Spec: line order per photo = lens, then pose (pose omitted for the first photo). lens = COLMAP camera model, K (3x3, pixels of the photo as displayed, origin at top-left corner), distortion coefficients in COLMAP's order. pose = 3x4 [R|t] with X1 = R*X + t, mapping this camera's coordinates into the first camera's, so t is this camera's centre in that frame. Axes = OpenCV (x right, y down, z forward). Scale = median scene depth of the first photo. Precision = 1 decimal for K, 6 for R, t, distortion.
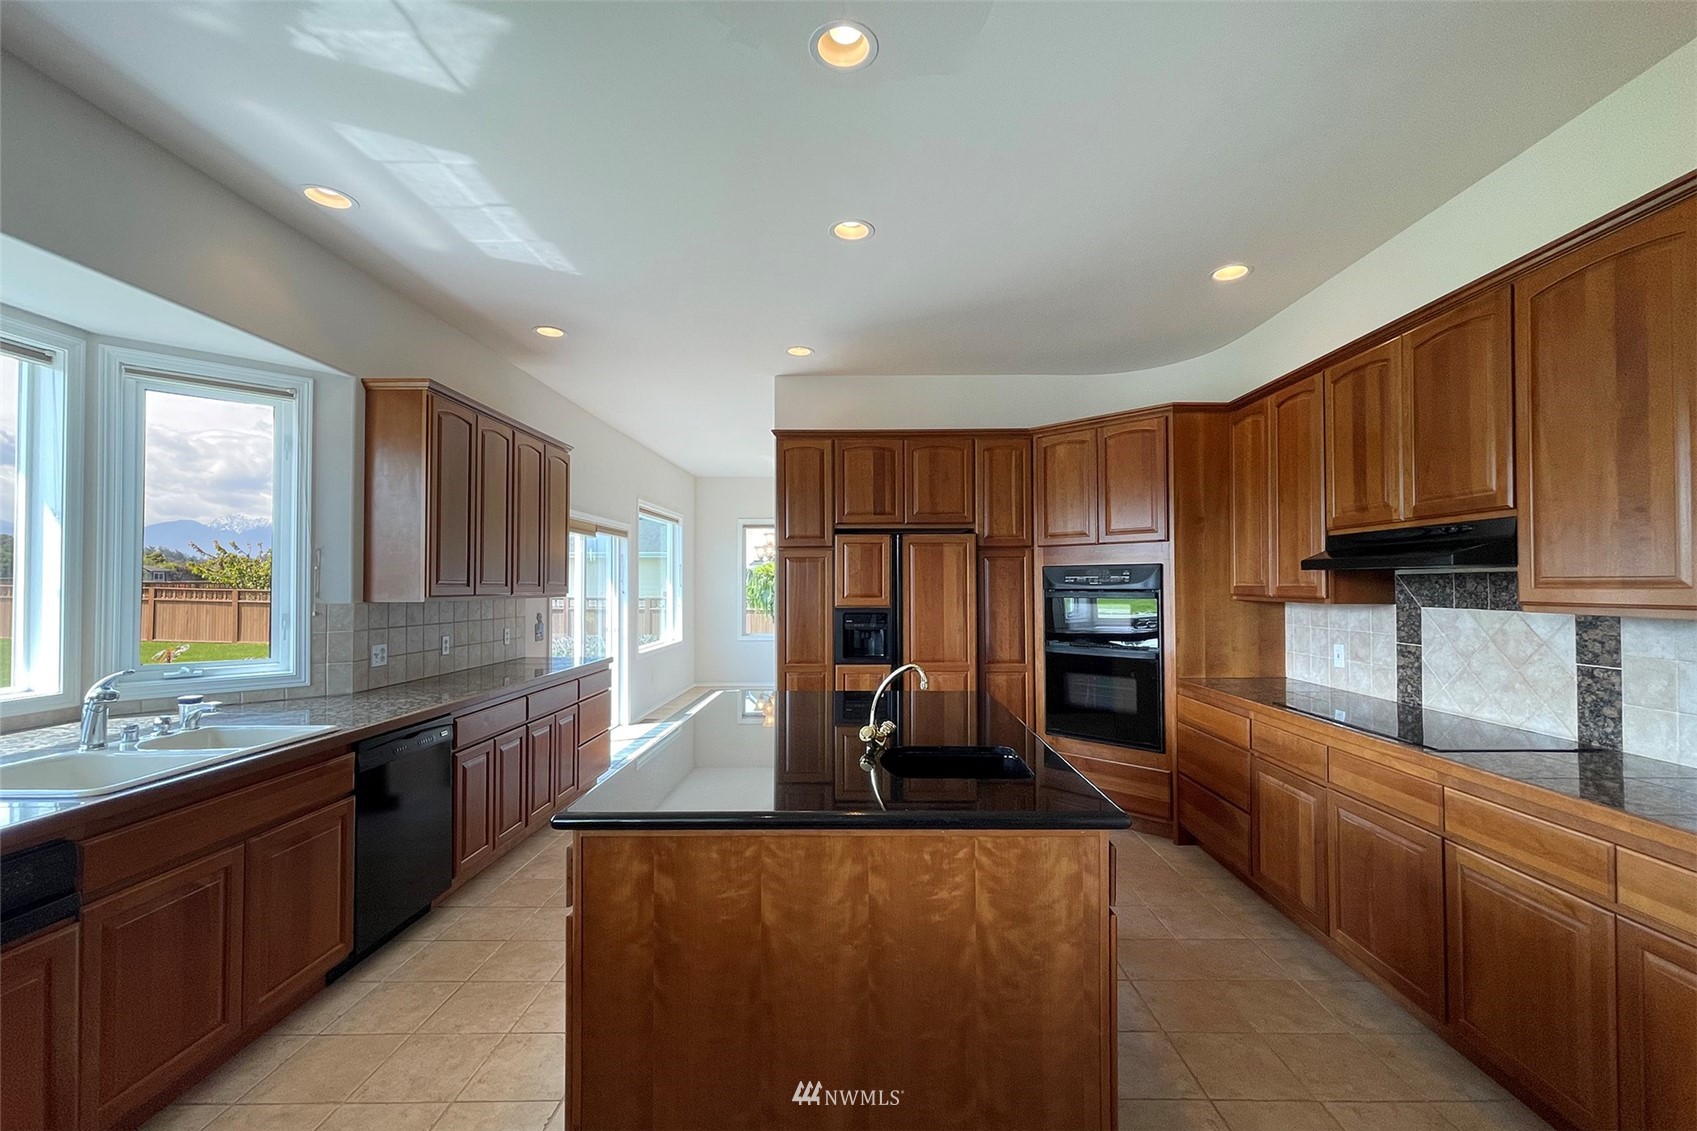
lens RADIAL K [[709.3, 0, 848.9], [0, 709.3, 570.2], [0, 0, 1]] dist [-0.019104, -0.000275]
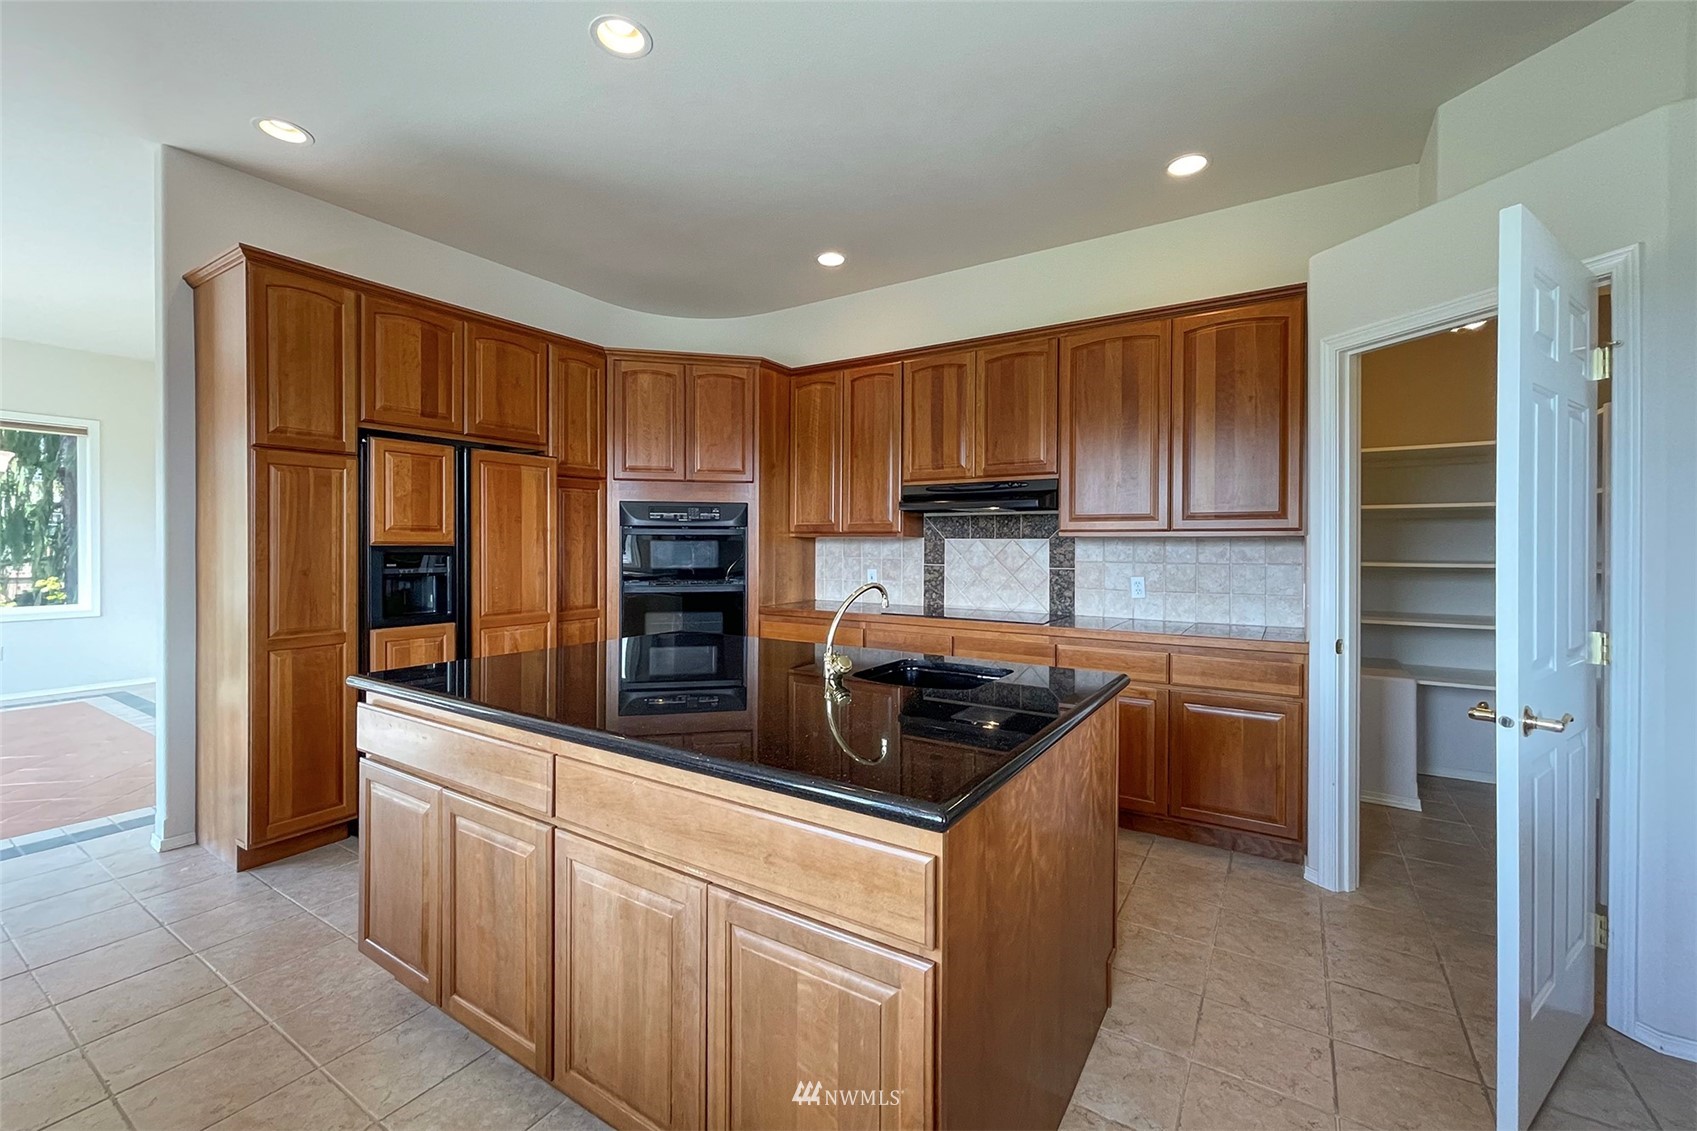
lens RADIAL K [[702.8, 0, 851.0], [0, 702.8, 543.0], [0, 0, 1]] dist [-0.000828, -0.000206]
pose [[0.515783, 0.003759, 0.856711, -0.407042], [-0.020768, 0.999751, 0.008117, 0.040561], [-0.856467, -0.021978, 0.515733, 0.310008]]
